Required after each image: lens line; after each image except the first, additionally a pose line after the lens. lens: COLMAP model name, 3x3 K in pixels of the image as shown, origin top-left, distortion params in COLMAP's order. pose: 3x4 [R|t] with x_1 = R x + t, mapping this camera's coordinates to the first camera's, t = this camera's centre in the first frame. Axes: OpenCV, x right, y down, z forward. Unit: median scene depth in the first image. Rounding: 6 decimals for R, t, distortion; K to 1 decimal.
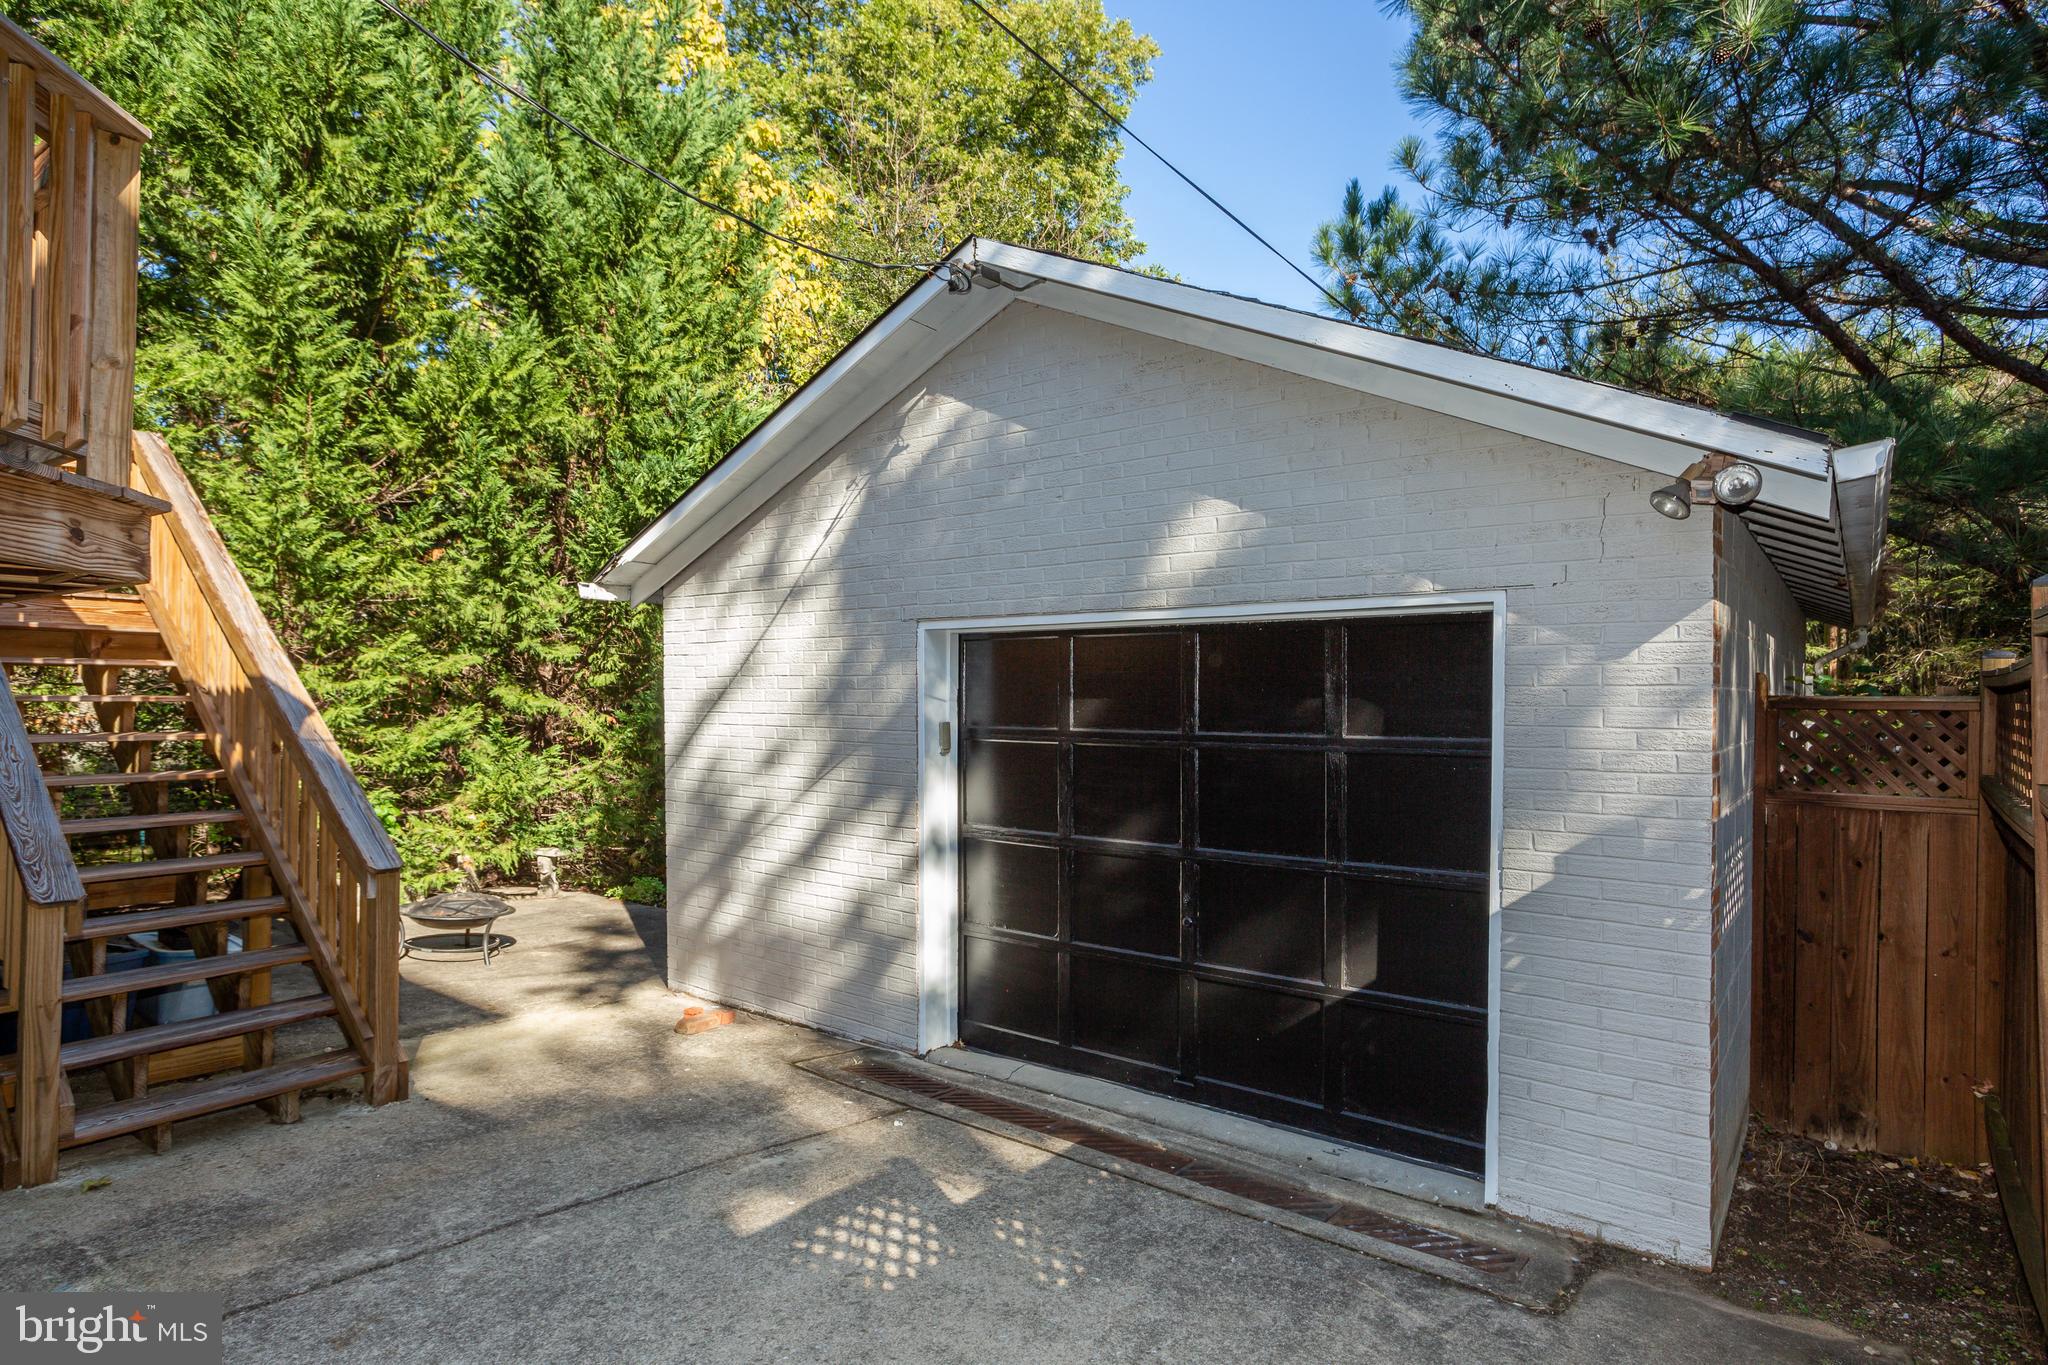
lens RADIAL K [[1122.5, 0, 1018.2], [0, 1122.5, 676.5], [0, 0, 1]] dist [0.015802, 0.004449]
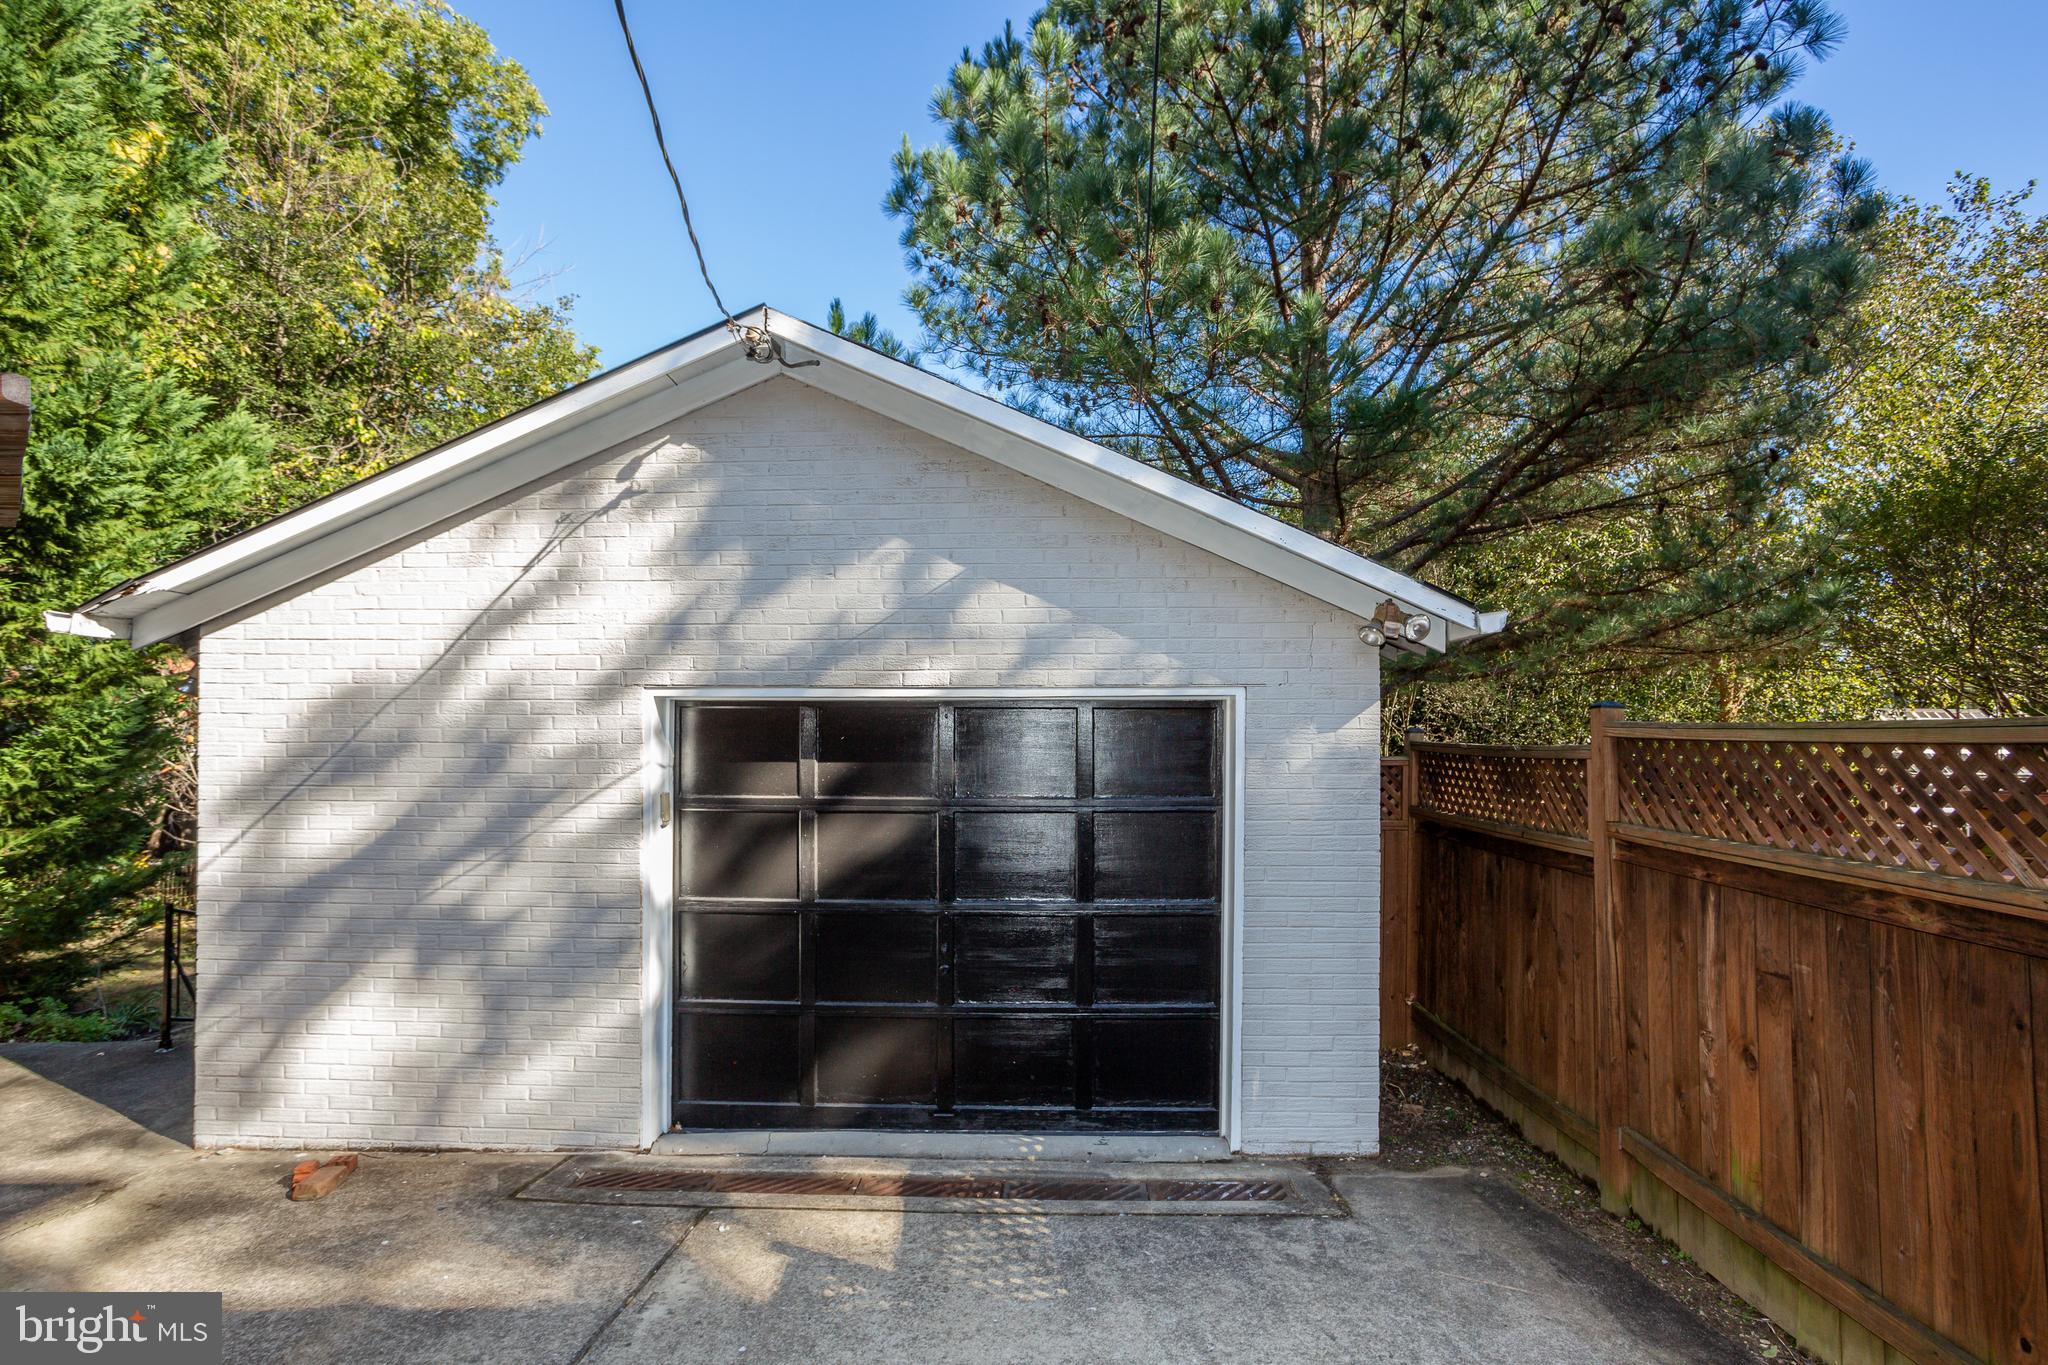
lens RADIAL K [[992.6, 0, 1027.8], [0, 992.6, 699.3], [0, 0, 1]] dist [-0.030061, 0.011629]
pose [[0.797237, 0.017168, 0.603422, -0.458828], [-0.009747, 0.999831, -0.015569, -0.039459], [-0.603587, 0.006531, 0.797270, 0.211301]]
